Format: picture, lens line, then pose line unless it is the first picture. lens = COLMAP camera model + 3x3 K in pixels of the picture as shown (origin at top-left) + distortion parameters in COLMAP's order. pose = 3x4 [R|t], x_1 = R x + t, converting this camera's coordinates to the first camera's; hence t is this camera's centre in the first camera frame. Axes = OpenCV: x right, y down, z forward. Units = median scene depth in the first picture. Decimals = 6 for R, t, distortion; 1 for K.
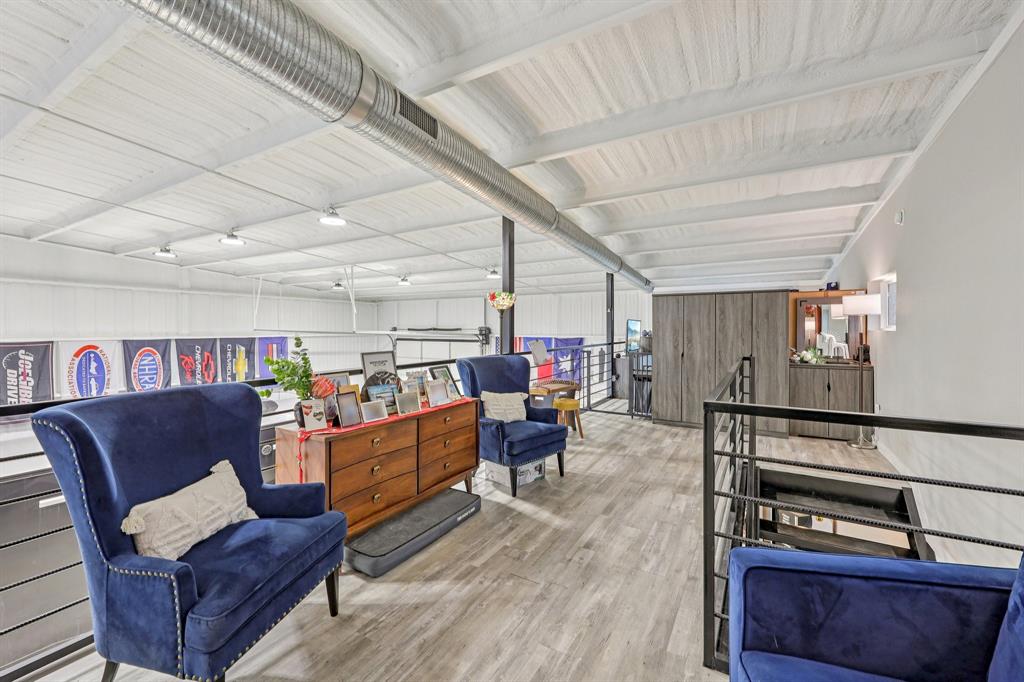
lens RADIAL K [[419.4, 0, 506.8], [0, 419.4, 335.6], [0, 0, 1]] dist [-0.006648, 0.001480]
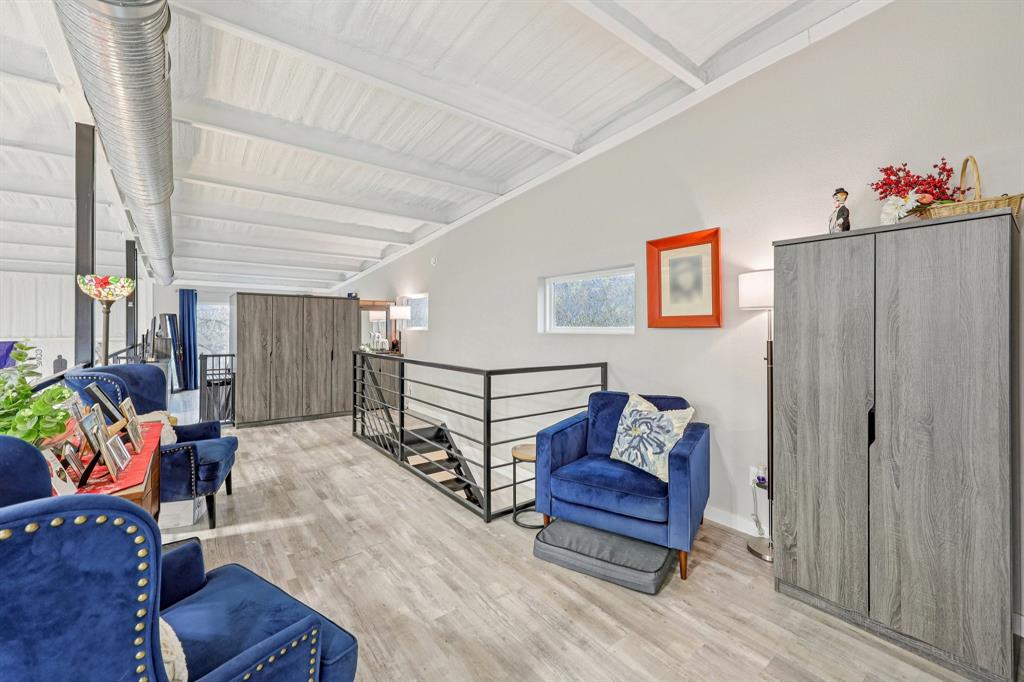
lens RADIAL K [[419.4, 0, 519.8], [0, 419.4, 339.1], [0, 0, 1]] dist [-0.006648, 0.001480]
pose [[0.346319, -0.021310, 0.937875, -0.481240], [0.012475, 0.999758, 0.018110, -0.001874], [-0.938034, 0.005428, 0.346501, 0.115726]]
